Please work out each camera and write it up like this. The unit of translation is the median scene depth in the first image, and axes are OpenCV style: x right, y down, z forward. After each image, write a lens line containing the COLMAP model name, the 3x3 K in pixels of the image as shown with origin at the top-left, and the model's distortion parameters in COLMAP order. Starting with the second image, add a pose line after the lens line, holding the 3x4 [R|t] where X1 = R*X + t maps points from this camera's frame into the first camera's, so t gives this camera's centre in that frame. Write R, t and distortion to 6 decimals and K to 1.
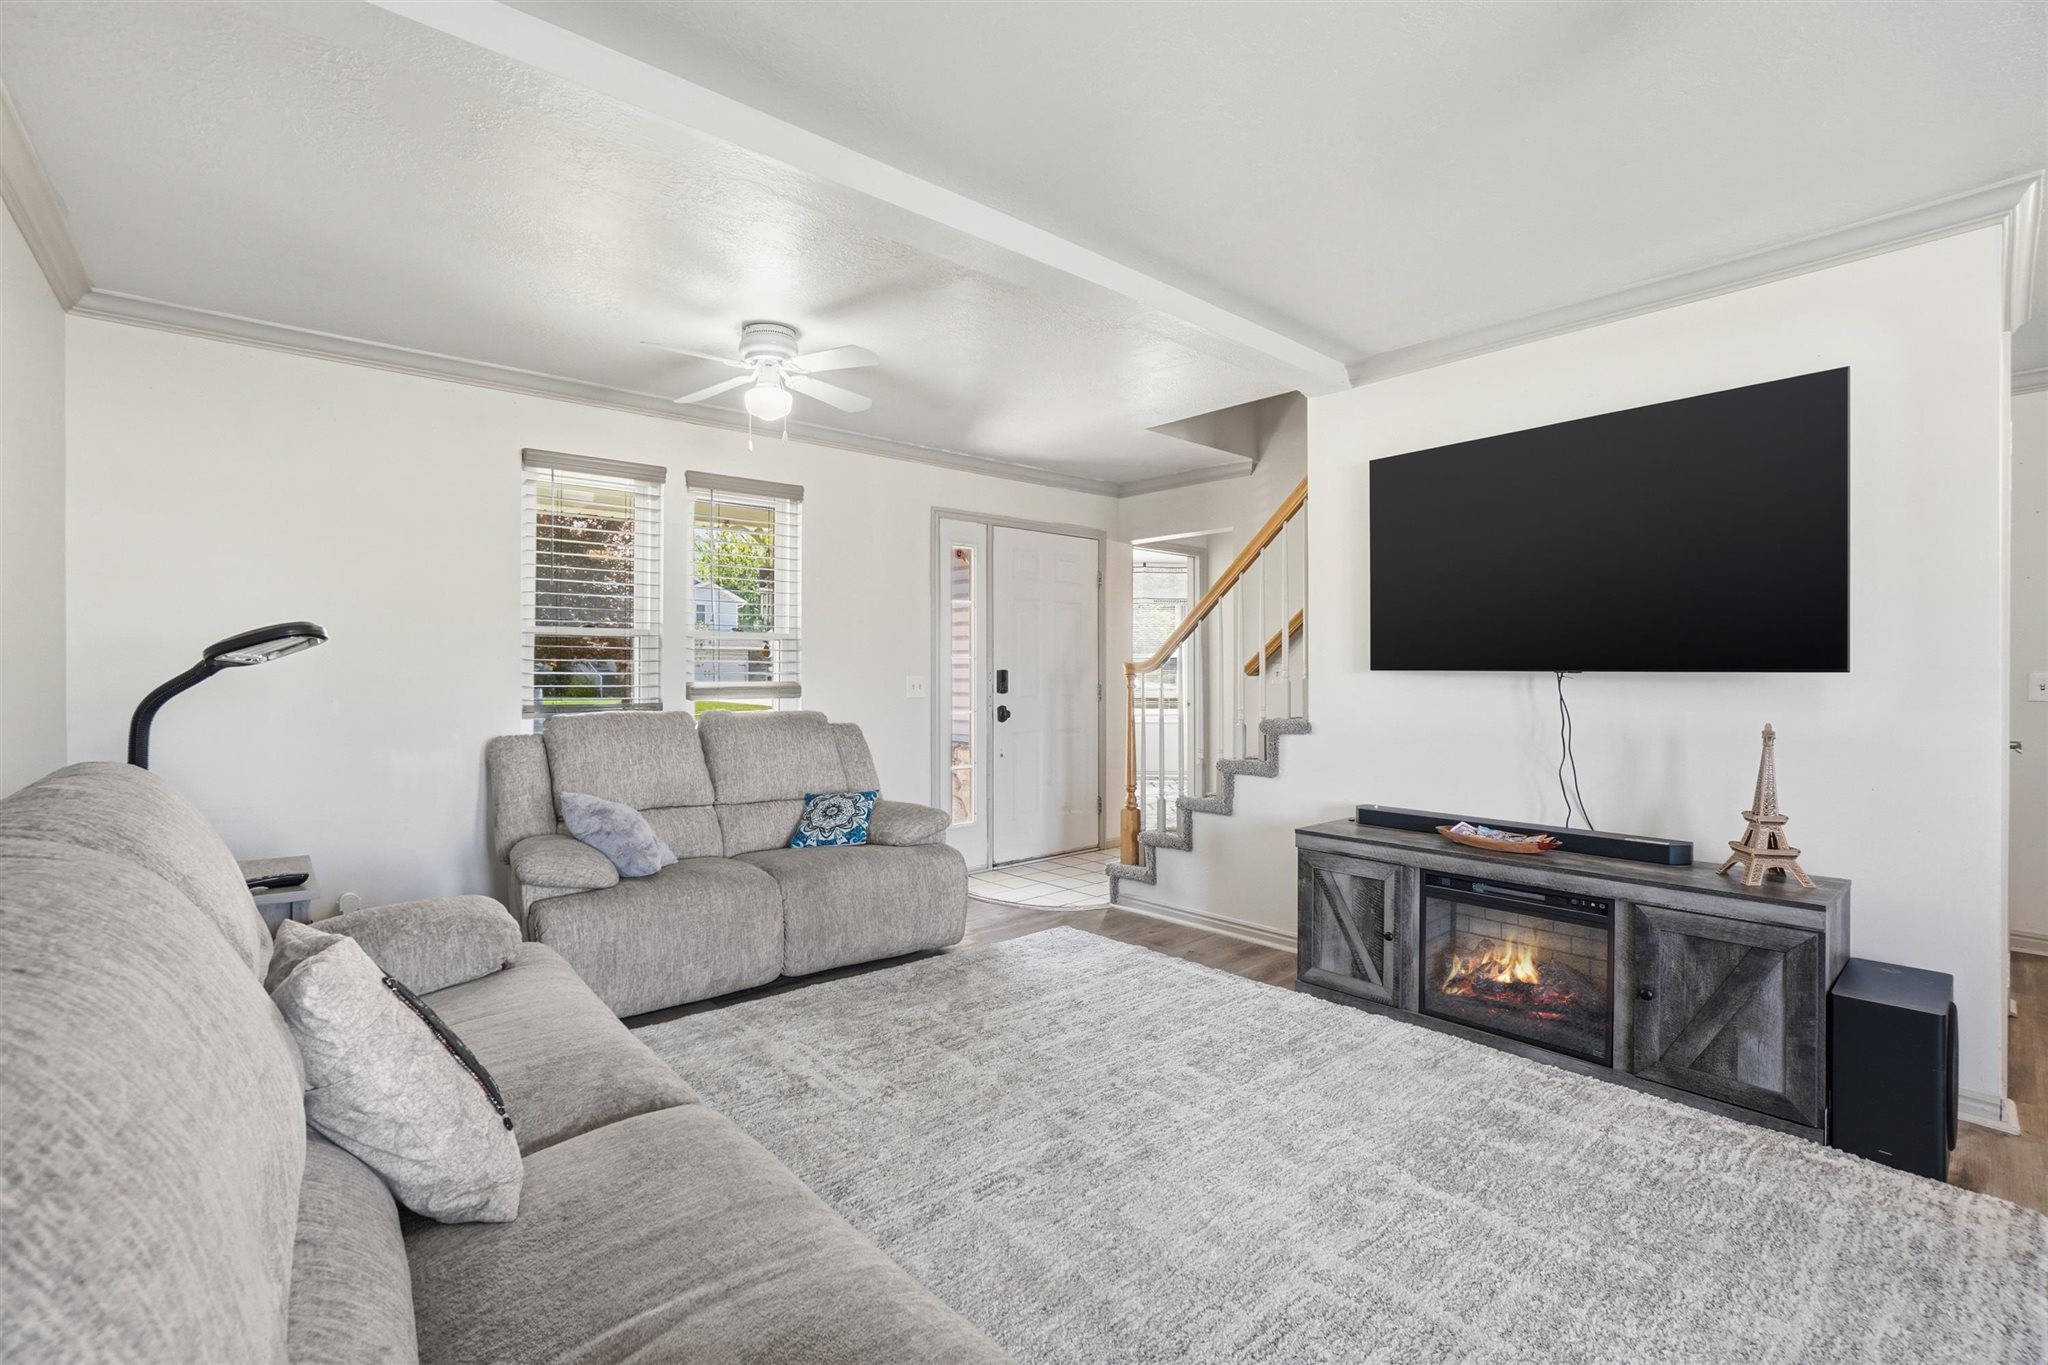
lens RADIAL K [[905.1, 0, 1024.4], [0, 905.1, 672.8], [0, 0, 1]] dist [-0.033995, 0.004374]
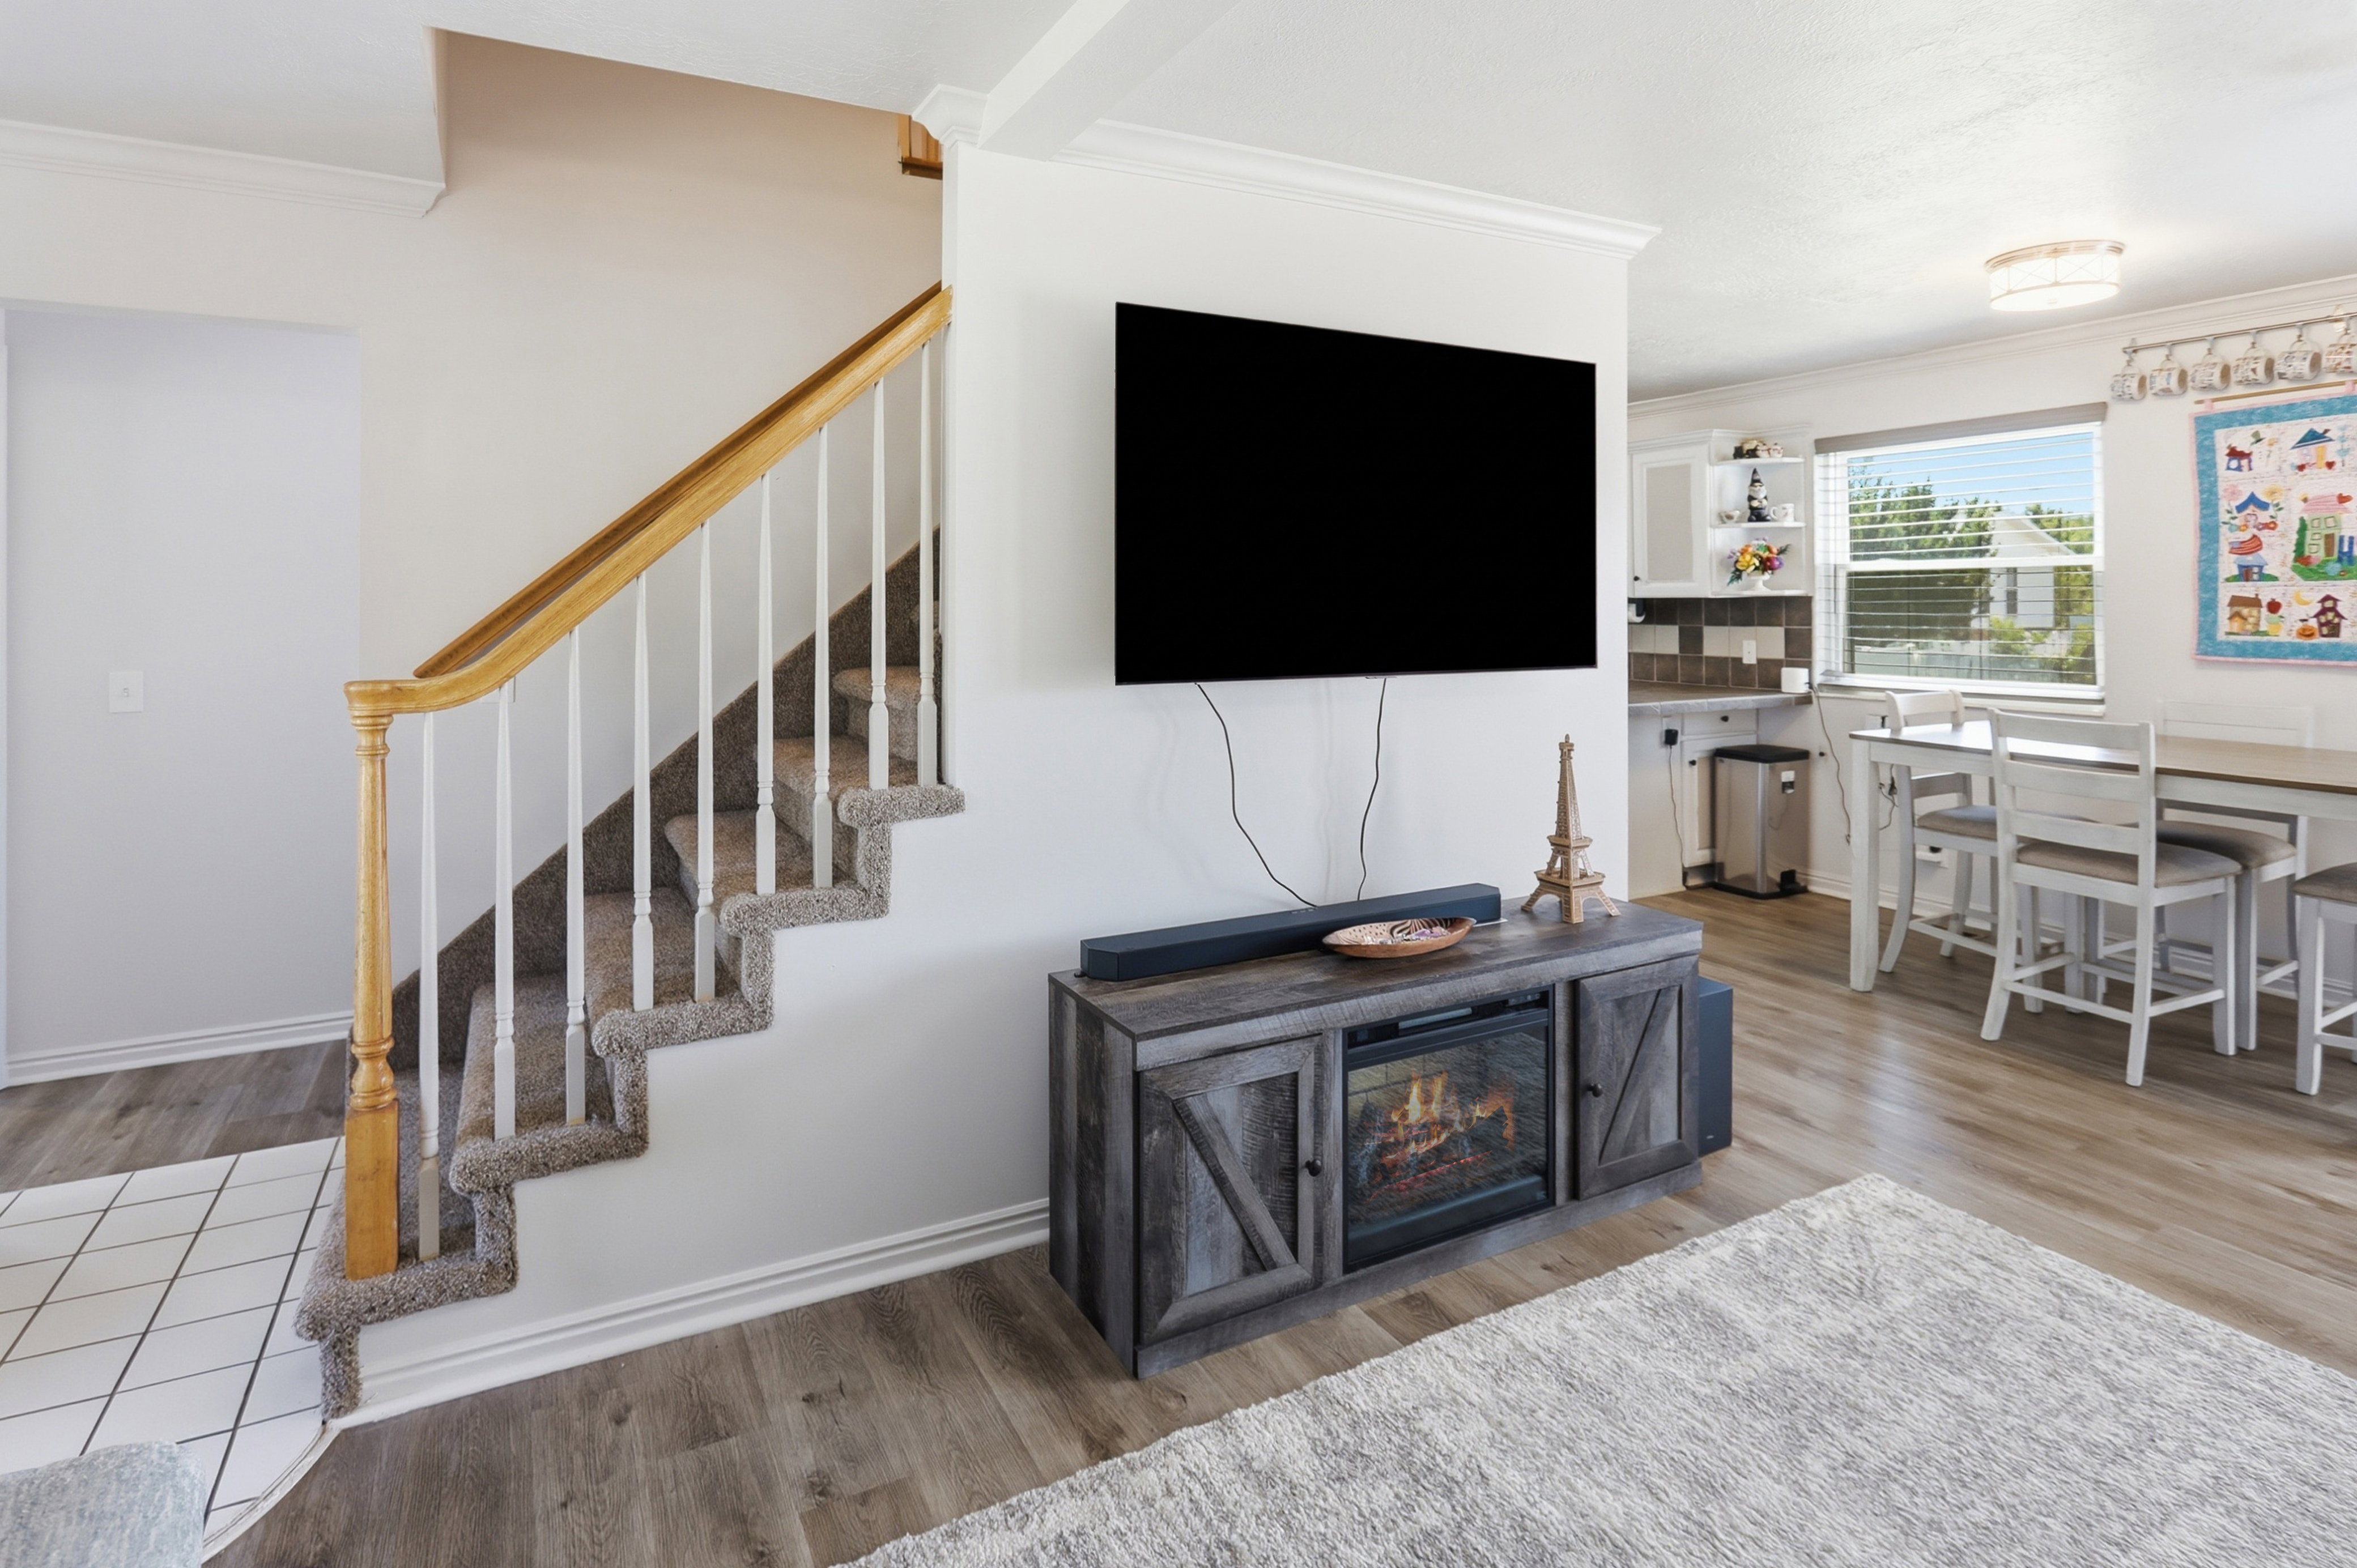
lens RADIAL K [[1210.7, 0, 1207.8], [0, 1210.7, 626.9], [0, 0, 1]] dist [-0.011446, -0.000025]
pose [[0.211024, -0.017691, 0.977321, -0.337295], [-0.001754, 0.999828, 0.018477, -0.055560], [-0.977479, -0.005614, 0.210957, 0.921235]]
